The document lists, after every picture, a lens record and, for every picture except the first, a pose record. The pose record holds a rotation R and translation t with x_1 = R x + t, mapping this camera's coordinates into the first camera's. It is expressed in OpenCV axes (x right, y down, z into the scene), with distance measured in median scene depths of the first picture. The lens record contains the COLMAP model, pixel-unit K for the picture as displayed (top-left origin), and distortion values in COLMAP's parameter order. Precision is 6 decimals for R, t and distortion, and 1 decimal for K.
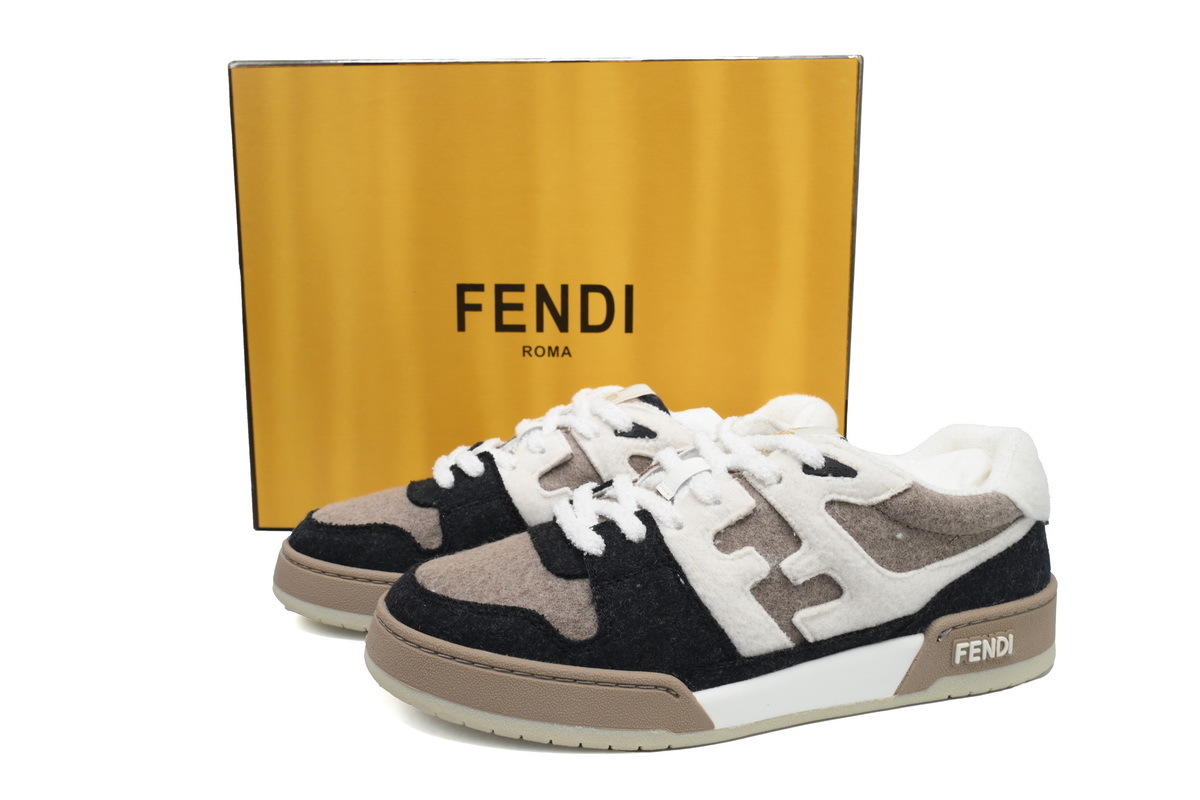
lens RADIAL K [[962.9, 0, 609.3], [0, 962.9, 394.9], [0, 0, 1]] dist [-0.012408, -0.009550]
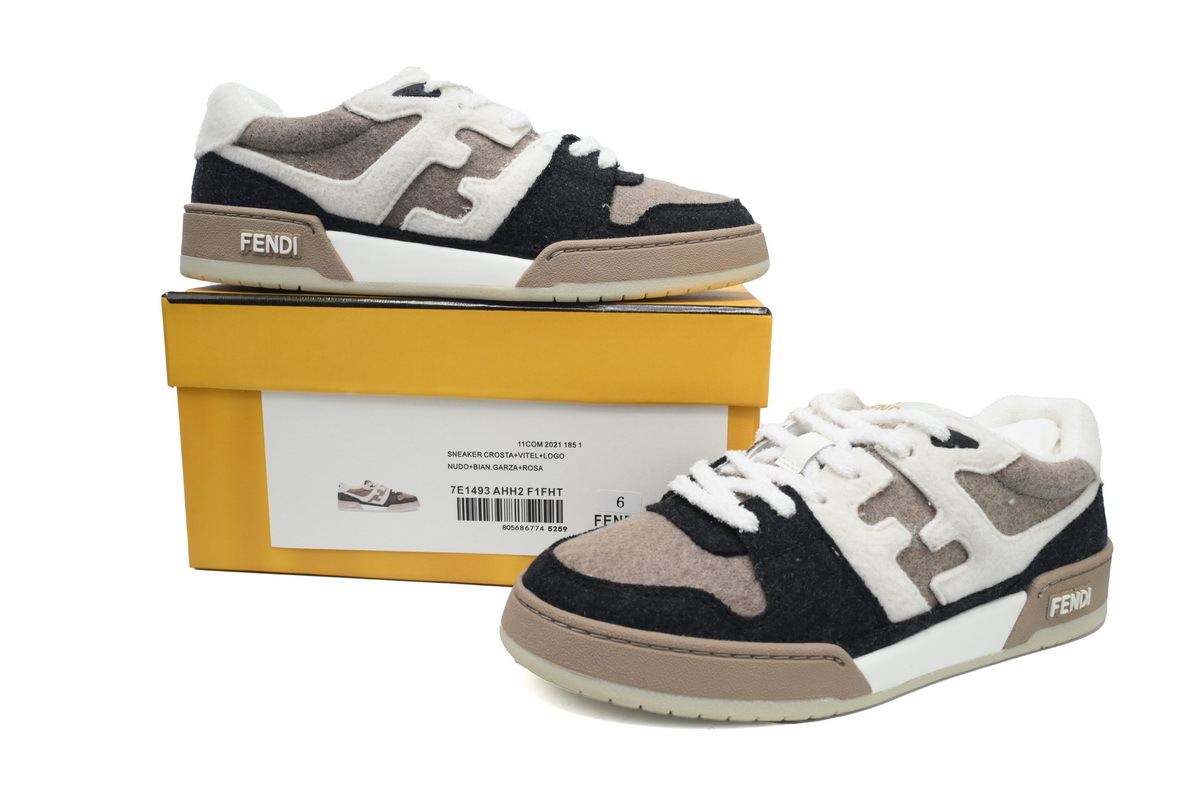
lens RADIAL K [[962.9, 0, 597.8], [0, 962.9, 398.6], [0, 0, 1]] dist [-0.012408, -0.009550]
pose [[0.980653, -0.015353, 0.195151, -0.362091], [0.008603, 0.999337, 0.035389, -0.010161], [-0.195565, -0.033026, 0.980135, 0.046028]]
